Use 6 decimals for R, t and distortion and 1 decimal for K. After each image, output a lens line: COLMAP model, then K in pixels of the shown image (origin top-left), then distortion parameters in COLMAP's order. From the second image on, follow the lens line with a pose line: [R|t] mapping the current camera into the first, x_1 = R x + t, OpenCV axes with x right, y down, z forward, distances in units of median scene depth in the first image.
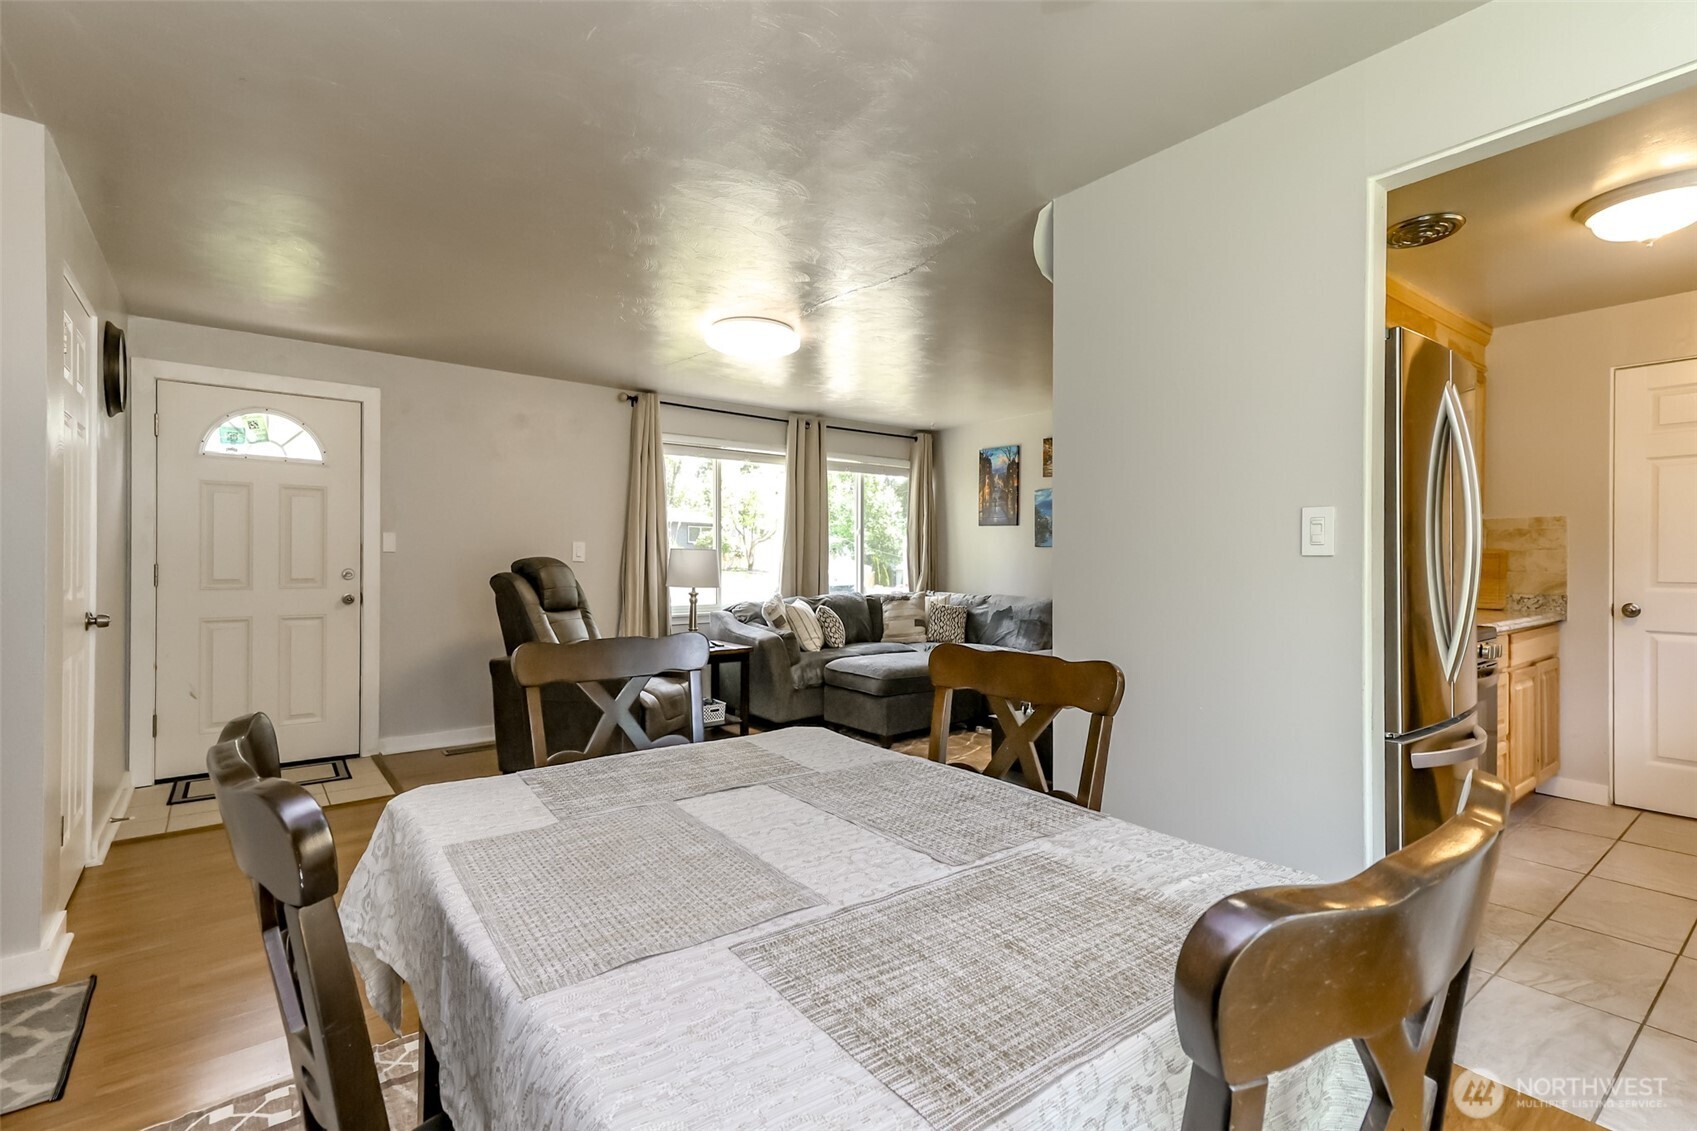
lens RADIAL K [[781.0, 0, 861.4], [0, 781.0, 568.8], [0, 0, 1]] dist [0.021174, 0.001016]
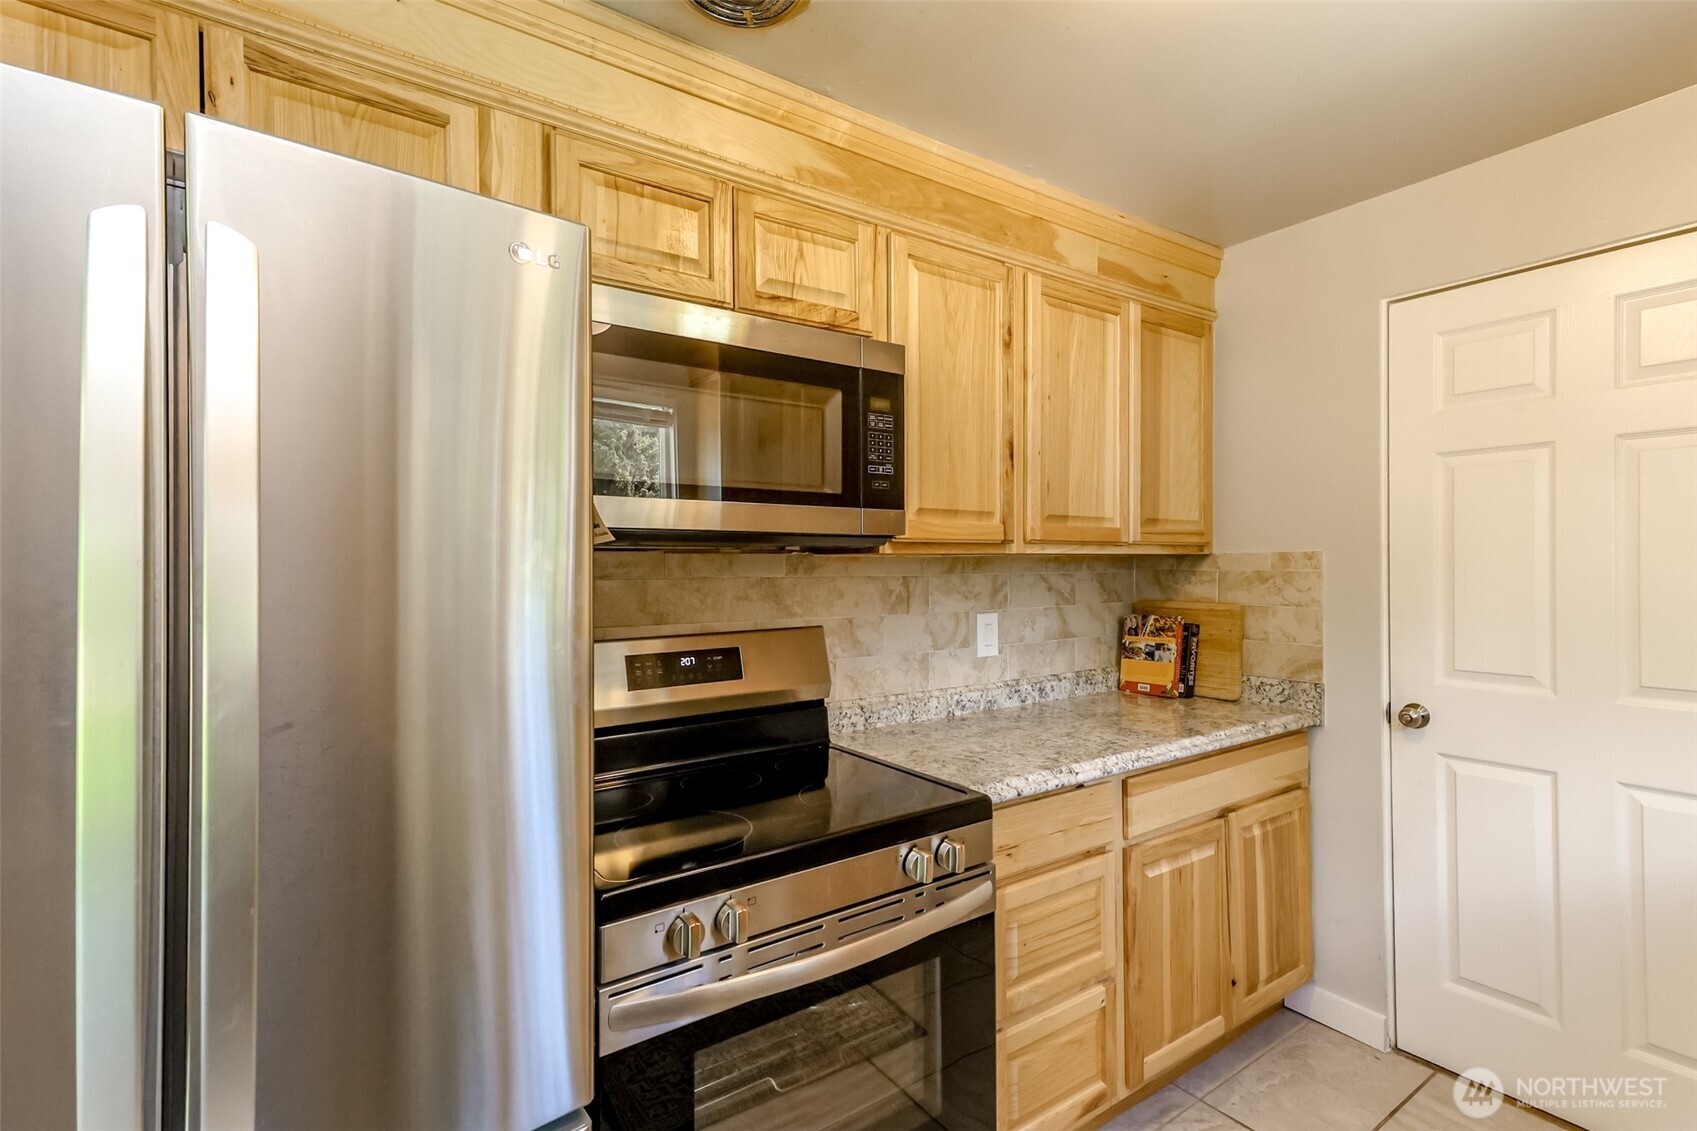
lens RADIAL K [[781.0, 0, 833.8], [0, 781.0, 571.8], [0, 0, 1]] dist [0.021174, 0.001016]
pose [[0.997127, -0.008261, -0.075292, 0.570878], [0.008231, 0.999966, -0.000717, -0.054244], [0.075295, 0.000095, 0.997161, 0.383029]]
